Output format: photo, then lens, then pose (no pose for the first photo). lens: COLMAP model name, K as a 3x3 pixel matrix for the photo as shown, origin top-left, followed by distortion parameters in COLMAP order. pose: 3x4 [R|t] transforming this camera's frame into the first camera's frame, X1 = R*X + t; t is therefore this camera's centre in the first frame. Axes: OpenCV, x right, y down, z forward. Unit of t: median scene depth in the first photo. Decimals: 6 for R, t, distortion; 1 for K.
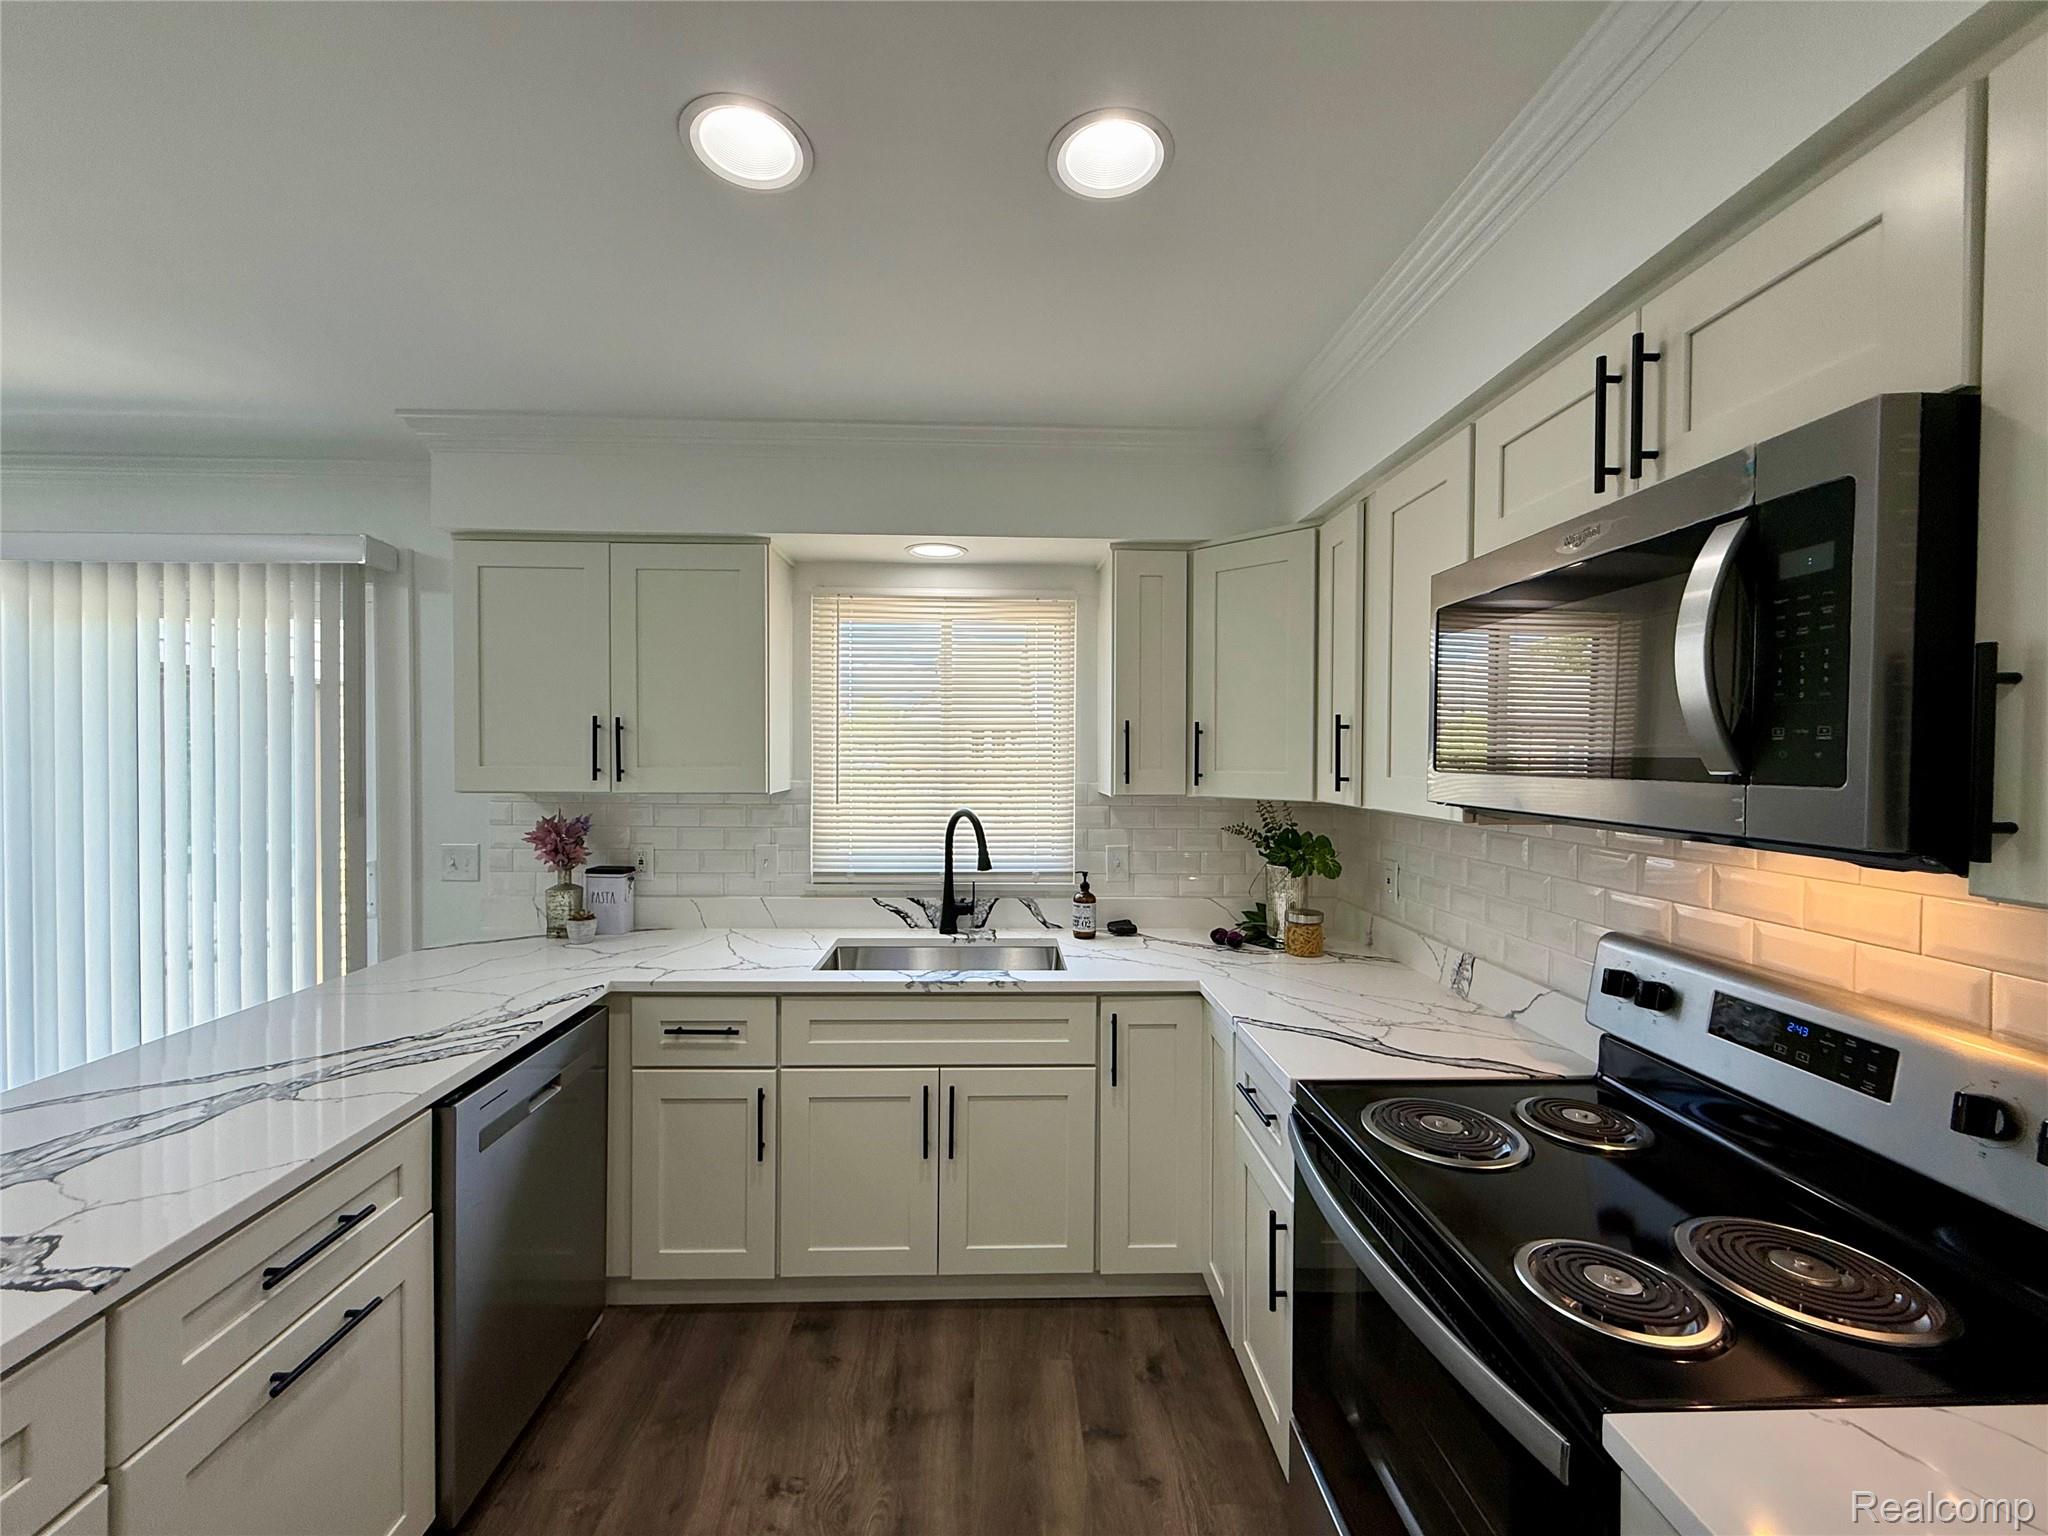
lens RADIAL K [[816.3, 0, 1017.0], [0, 816.3, 767.4], [0, 0, 1]] dist [-0.002000, 0.000836]
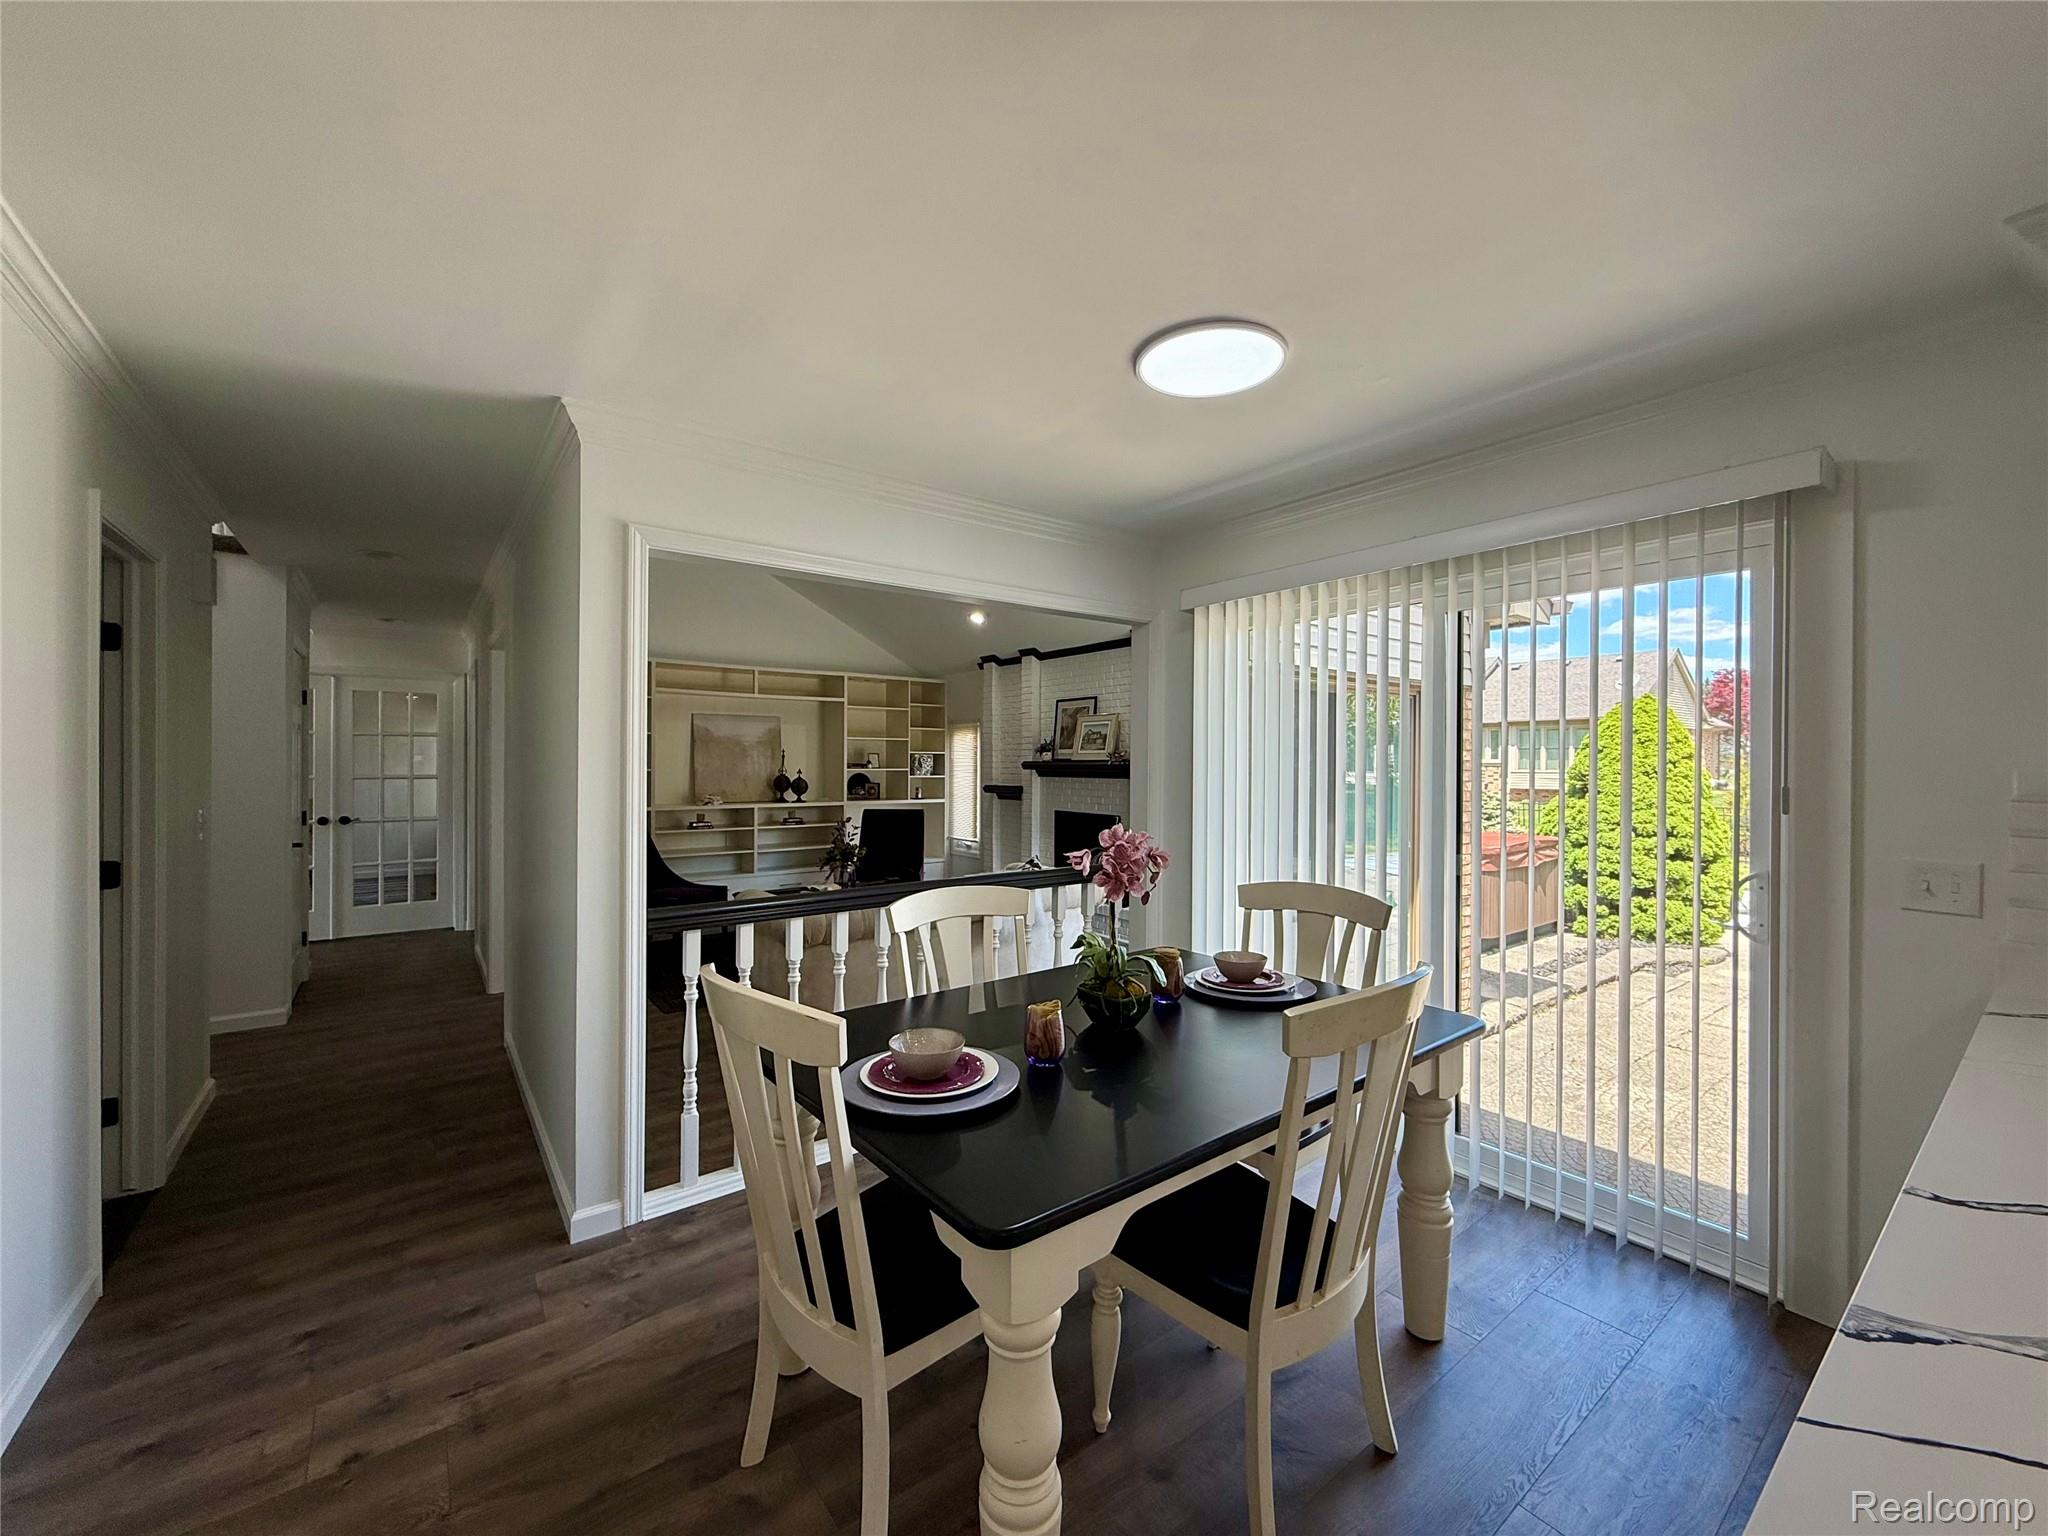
lens RADIAL K [[816.3, 0, 1019.5], [0, 816.3, 766.7], [0, 0, 1]] dist [-0.002000, 0.000836]
pose [[0.576751, 0.000767, -0.816920, -0.718026], [-0.014988, 0.999841, -0.009643, 0.040202], [0.816783, 0.017806, 0.576671, -0.064565]]
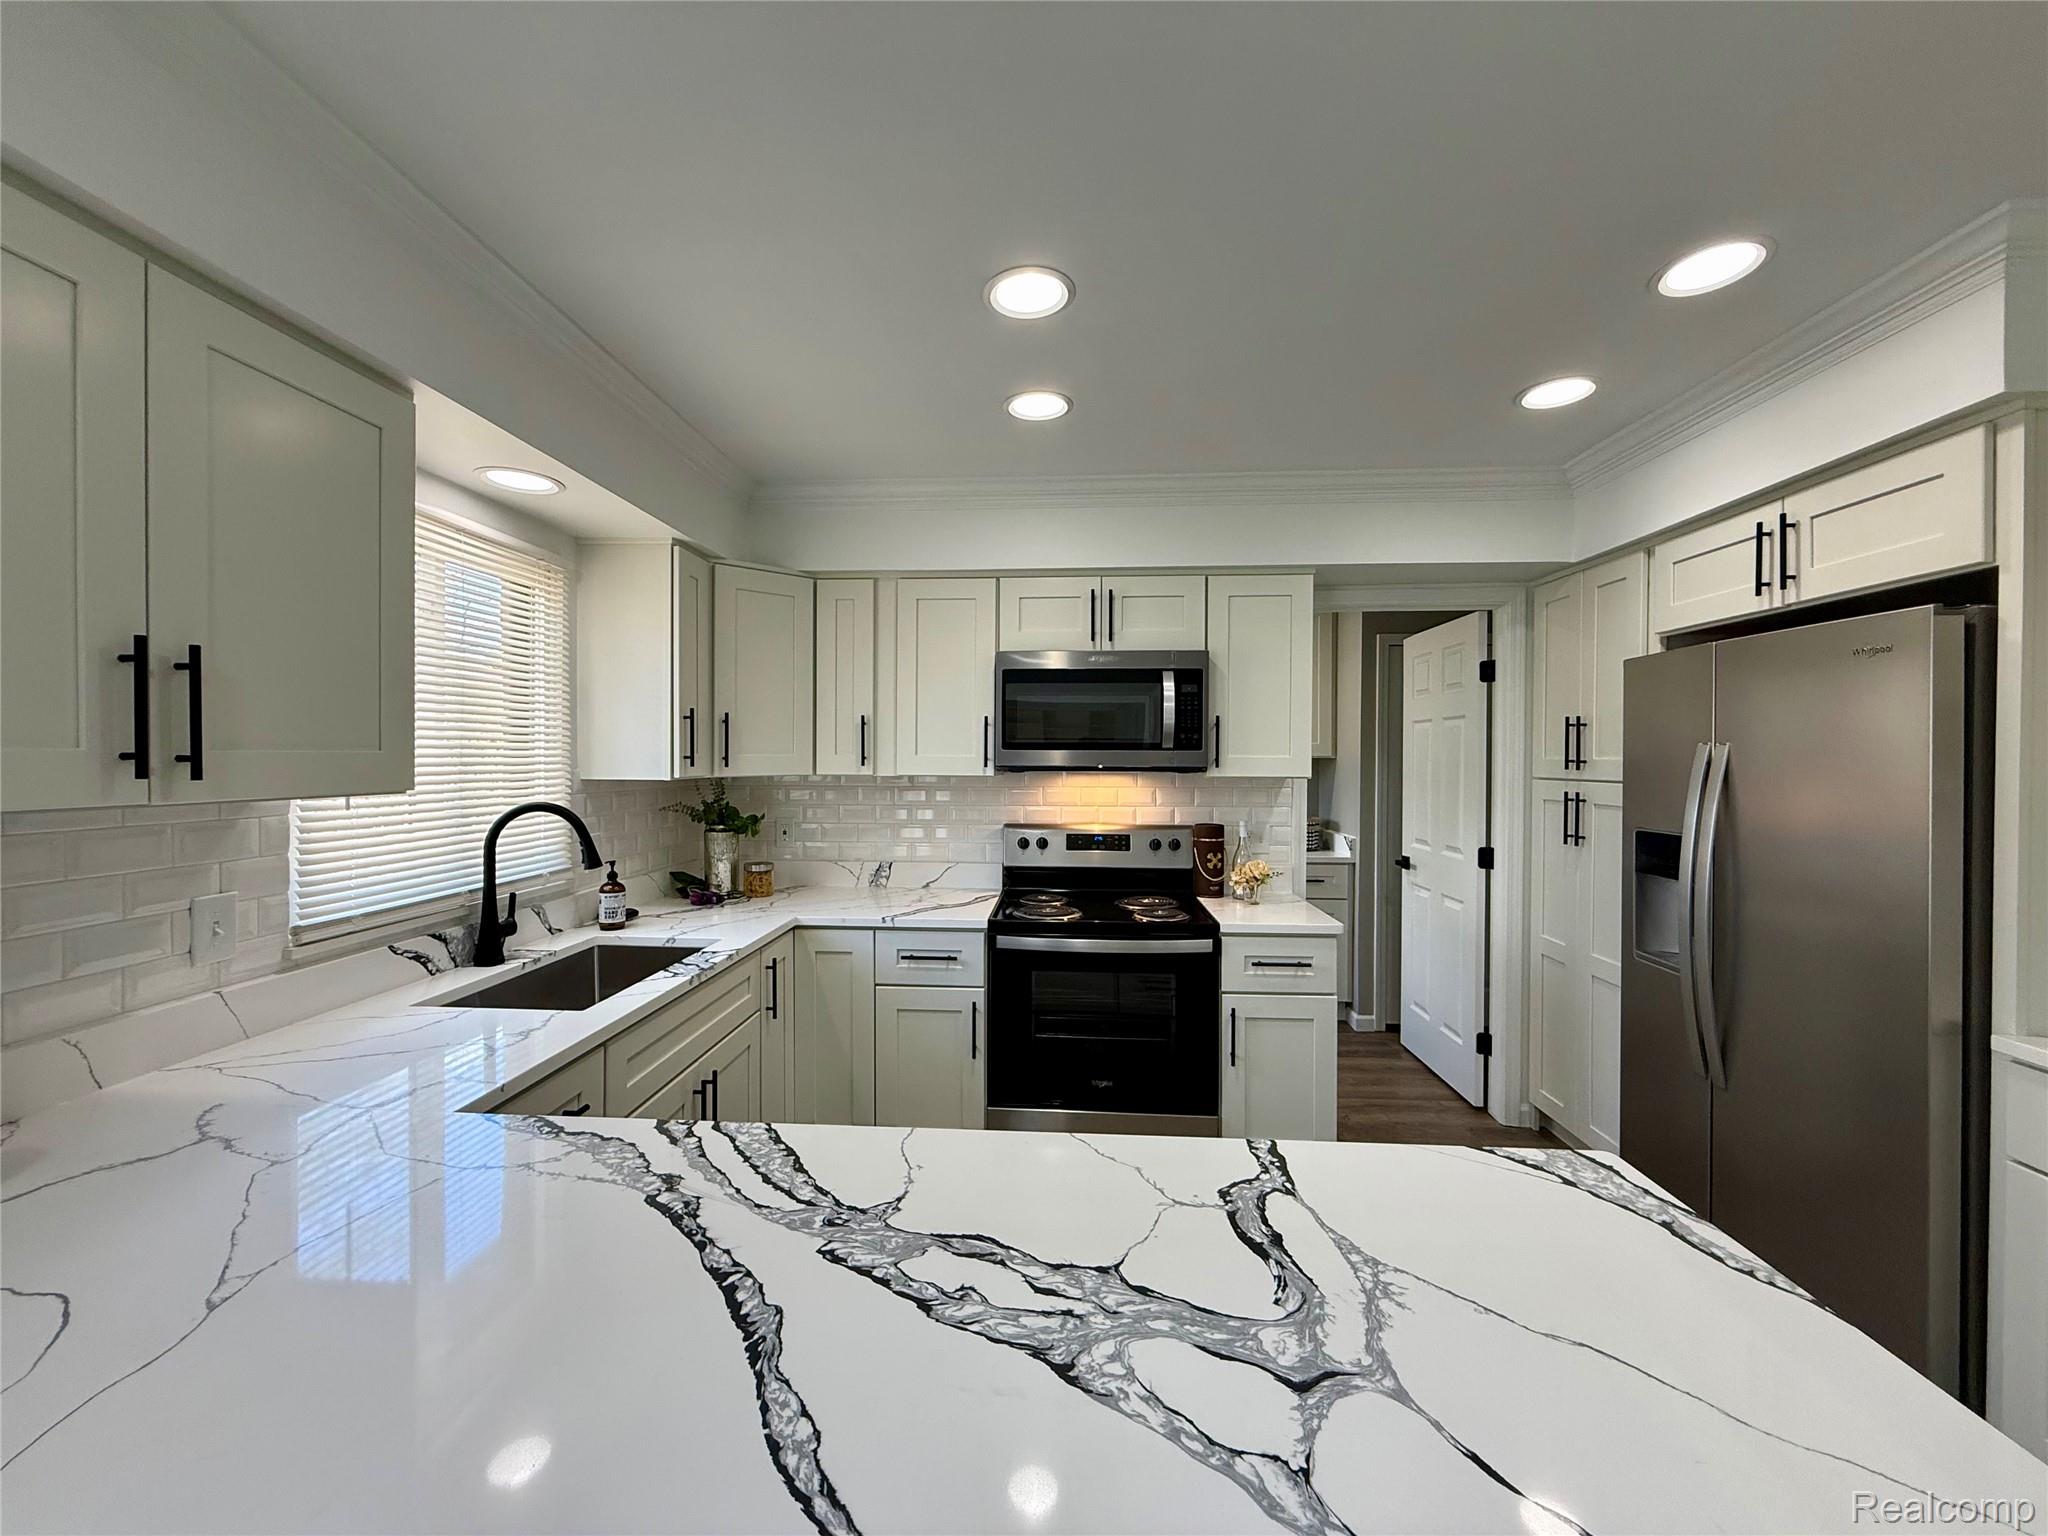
lens RADIAL K [[816.3, 0, 1015.4], [0, 816.3, 765.8], [0, 0, 1]] dist [-0.002000, 0.000836]
pose [[0.100779, -0.016271, 0.994776, -1.012726], [0.014071, 0.999790, 0.014927, 0.009782], [-0.994809, 0.012493, 0.100987, 0.524331]]
